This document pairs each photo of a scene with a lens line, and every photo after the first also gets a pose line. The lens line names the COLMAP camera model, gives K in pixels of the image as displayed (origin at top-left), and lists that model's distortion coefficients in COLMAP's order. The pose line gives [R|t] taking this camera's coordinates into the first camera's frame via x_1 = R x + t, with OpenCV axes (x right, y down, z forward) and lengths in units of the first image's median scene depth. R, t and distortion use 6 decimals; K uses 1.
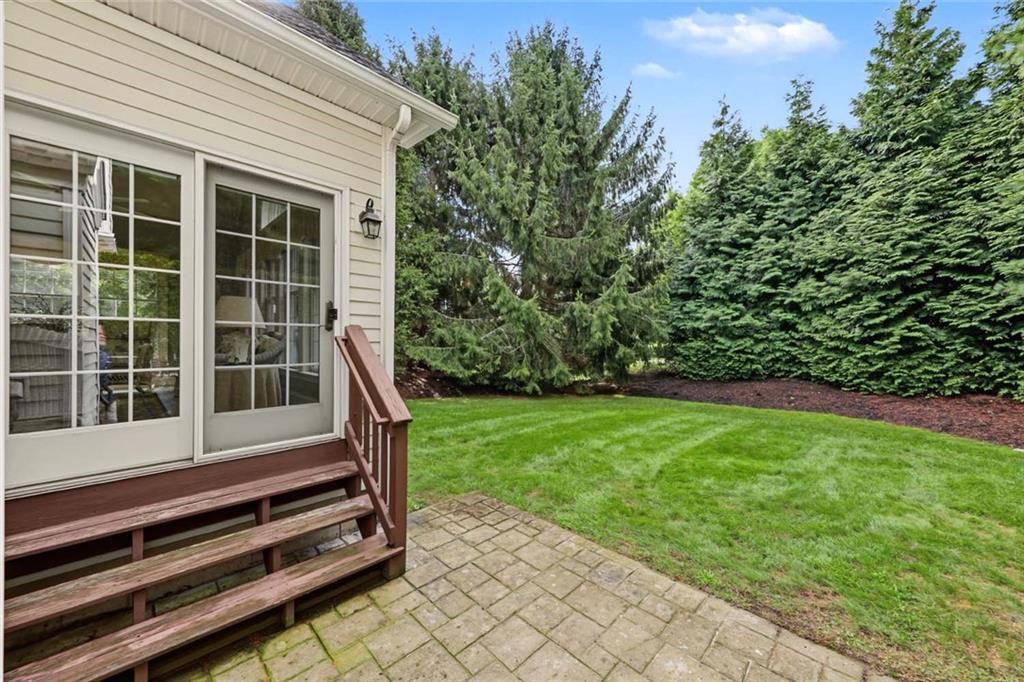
lens RADIAL K [[371.6, 0, 510.2], [0, 371.6, 340.6], [0, 0, 1]] dist [0.002329, 0.000091]
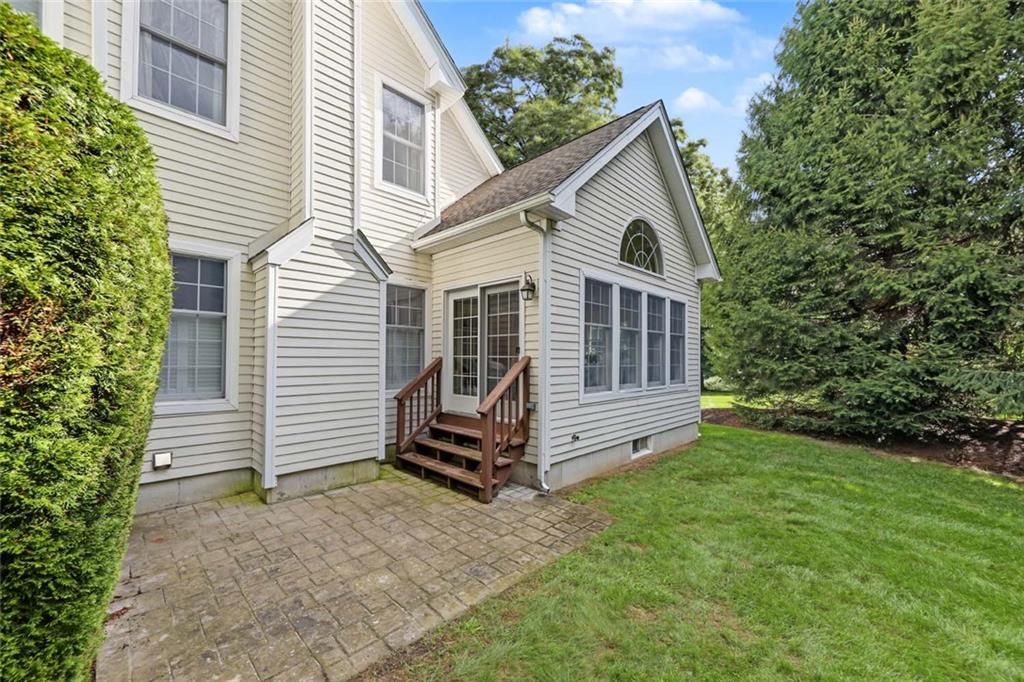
lens RADIAL K [[399.0, 0, 510.1], [0, 399.0, 352.2], [0, 0, 1]] dist [0.003664, 0.000075]
pose [[0.000784, -0.021913, -0.999760, 1.311320], [-0.006249, 0.999740, -0.021918, -0.021114], [0.999980, 0.006264, 0.000647, 0.935348]]
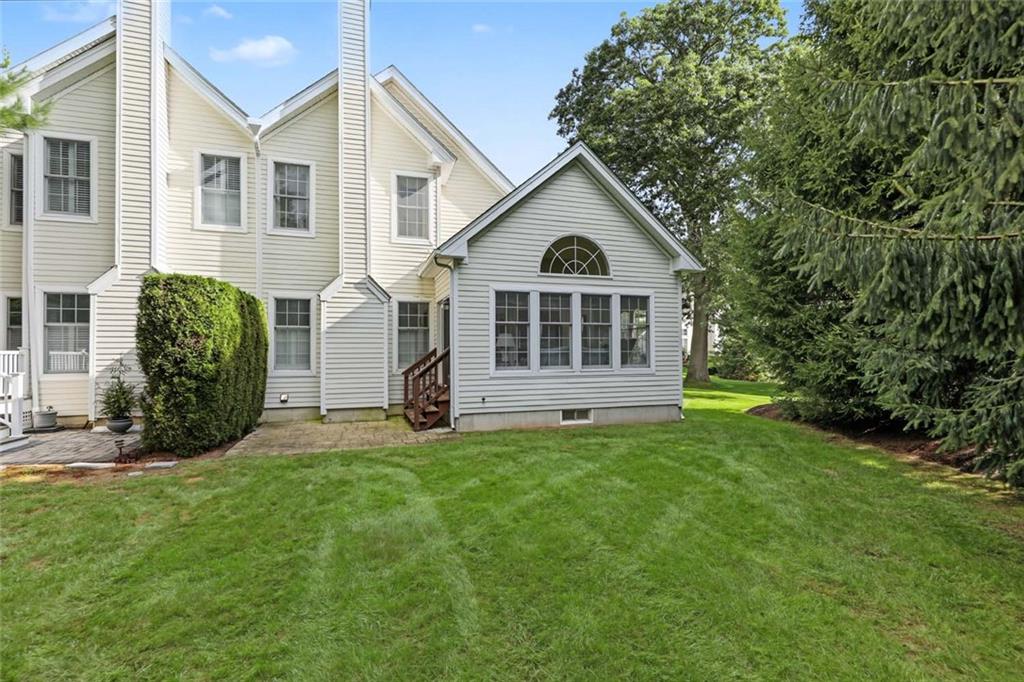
lens RADIAL K [[480.0, 0, 514.9], [0, 480.0, 344.8], [0, 0, 1]] dist [-0.004728, -0.000127]
pose [[-0.461549, -0.017879, -0.886935, 2.296392], [0.003089, 0.999758, -0.021761, 0.025832], [0.887109, -0.012784, -0.461382, 2.934554]]
